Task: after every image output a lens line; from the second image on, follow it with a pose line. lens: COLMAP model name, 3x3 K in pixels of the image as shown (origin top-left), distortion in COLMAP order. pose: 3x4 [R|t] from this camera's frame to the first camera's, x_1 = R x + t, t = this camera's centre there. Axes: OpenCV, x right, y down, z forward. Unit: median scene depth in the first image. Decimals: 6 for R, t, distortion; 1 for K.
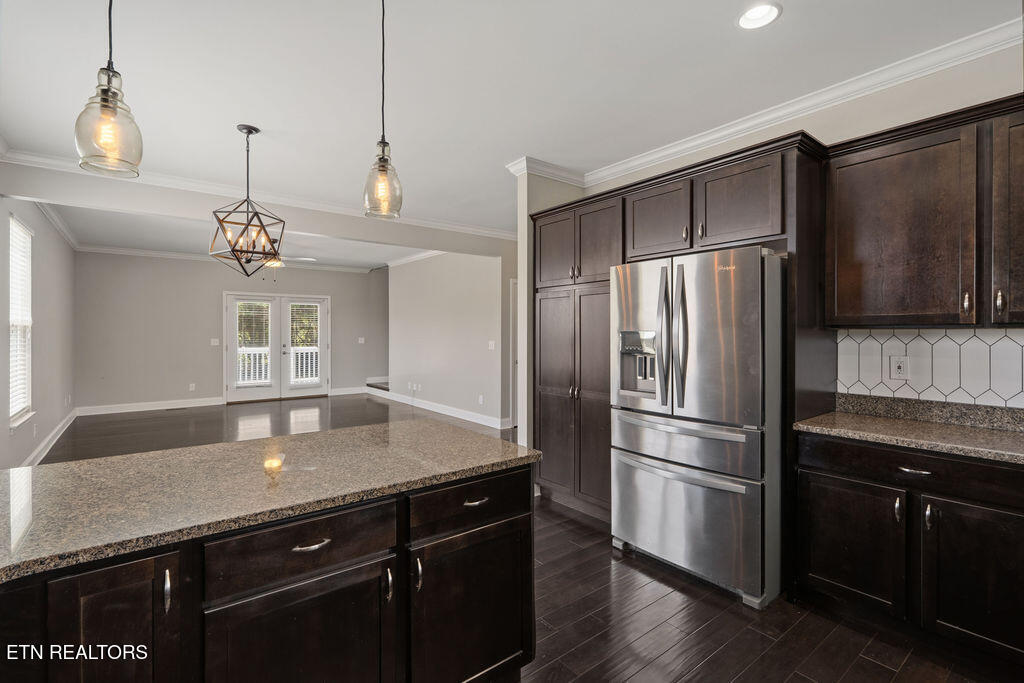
lens RADIAL K [[467.8, 0, 507.9], [0, 467.8, 334.7], [0, 0, 1]] dist [-0.003050, -0.000251]
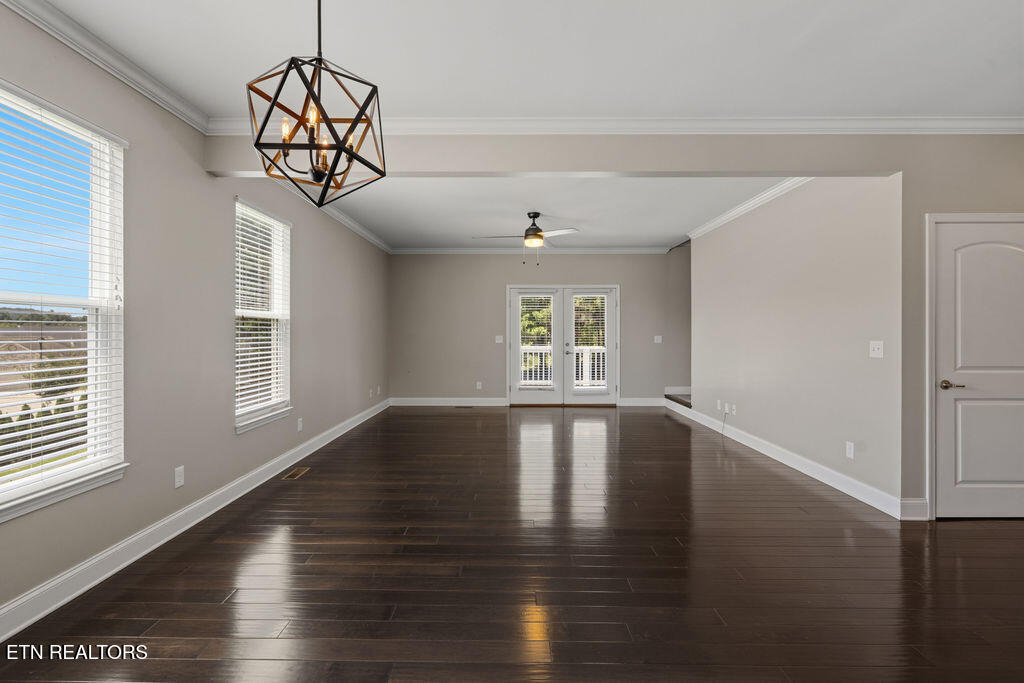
lens RADIAL K [[467.8, 0, 507.9], [0, 467.8, 334.7], [0, 0, 1]] dist [-0.003050, -0.000251]
pose [[0.784375, 0.002006, -0.620283, -0.025857], [-0.002329, 0.999997, 0.000289, 0.005535], [0.620282, 0.001218, 0.784378, 0.255878]]
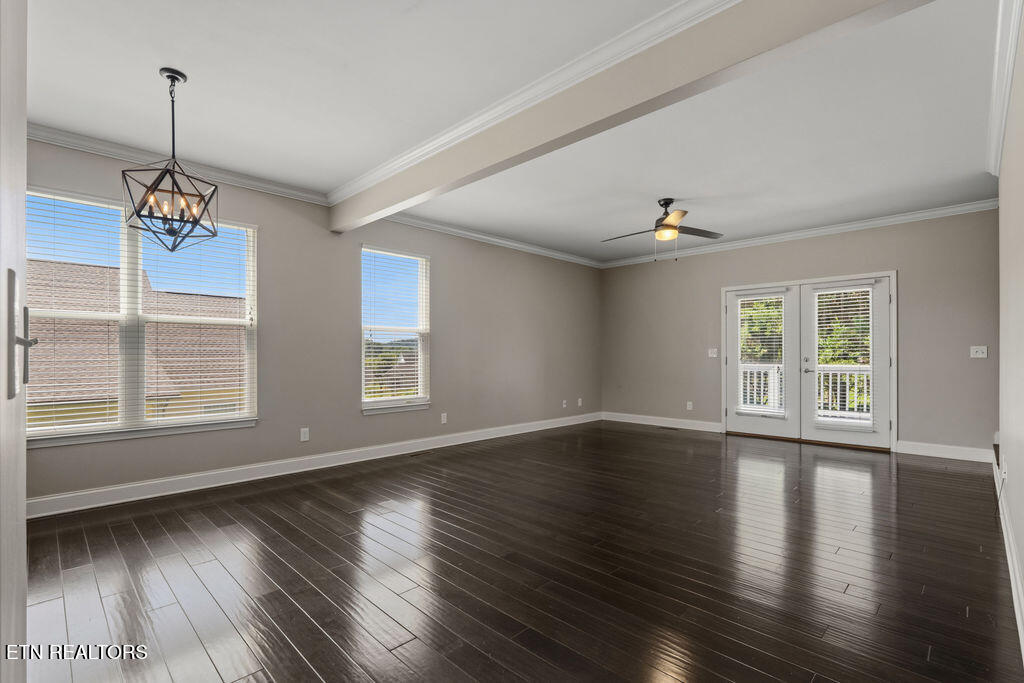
lens RADIAL K [[470.4, 0, 510.7], [0, 470.4, 356.2], [0, 0, 1]] dist [-0.003303, -0.000243]
pose [[0.122041, -0.000868, -0.992525, 0.121224], [-0.003118, 0.999994, -0.001258, 0.021967], [0.992520, 0.003248, 0.122037, 0.530926]]
